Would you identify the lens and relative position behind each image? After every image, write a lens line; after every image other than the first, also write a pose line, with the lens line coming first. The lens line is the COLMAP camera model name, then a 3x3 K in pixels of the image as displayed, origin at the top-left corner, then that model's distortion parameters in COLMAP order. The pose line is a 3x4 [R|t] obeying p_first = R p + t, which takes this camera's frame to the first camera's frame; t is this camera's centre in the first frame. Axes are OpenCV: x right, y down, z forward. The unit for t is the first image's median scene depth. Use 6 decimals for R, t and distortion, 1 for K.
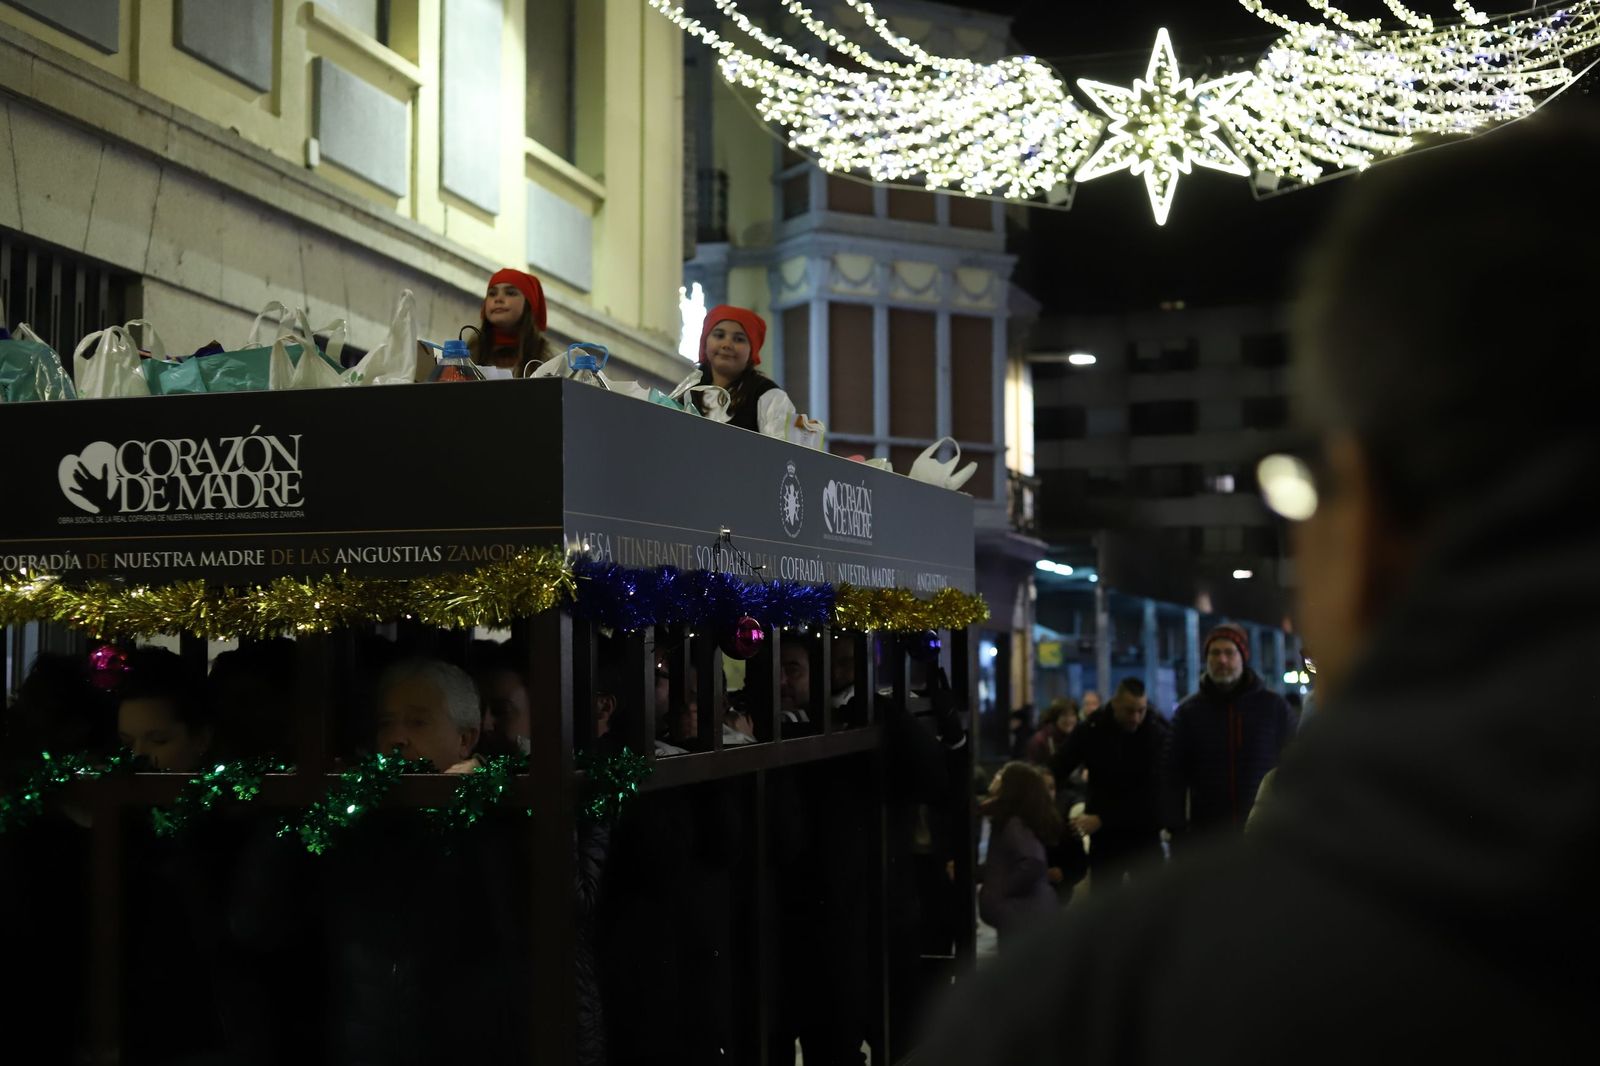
lens RADIAL K [[2285.5, 0, 819.4], [0, 2285.5, 560.6], [0, 0, 1]] dist [-0.020092, 0.000000]
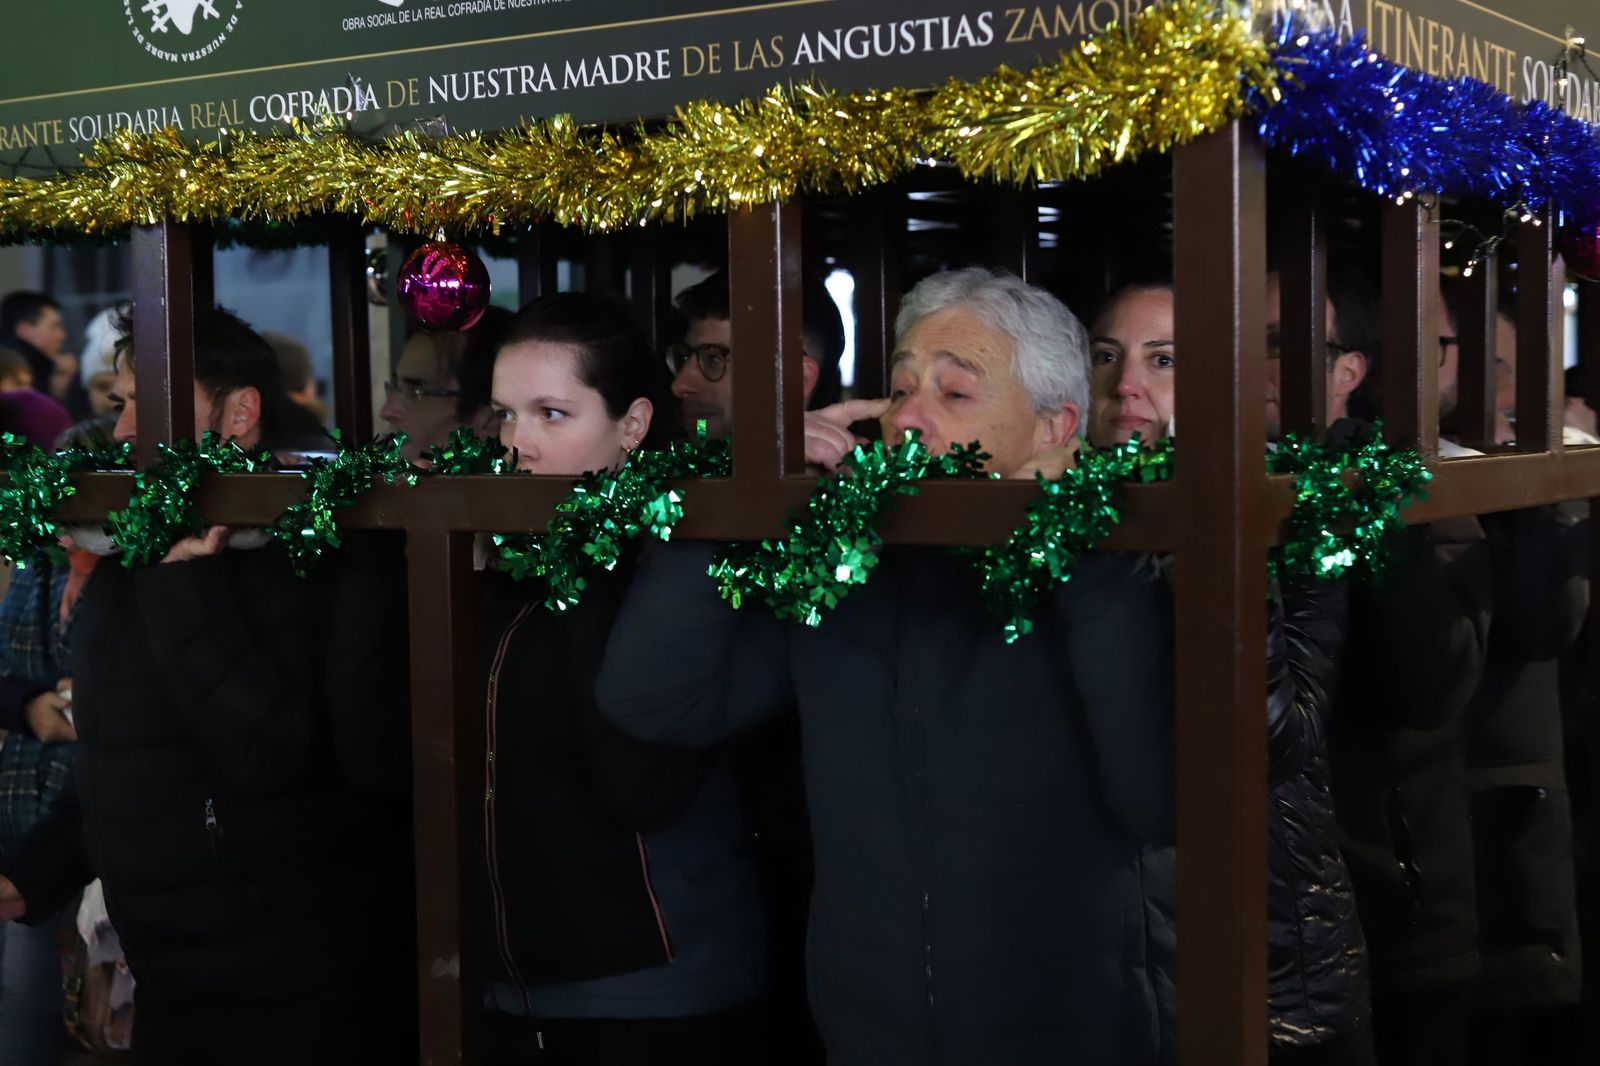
lens RADIAL K [[2285.5, 0, 806.5], [0, 2285.5, 531.3], [0, 0, 1]] dist [-0.020092, 0.000000]
pose [[0.946179, 0.018813, -0.323096, -0.042486], [0.014401, 0.994873, 0.100103, 0.051496], [0.323323, -0.099368, 0.941057, 0.495789]]
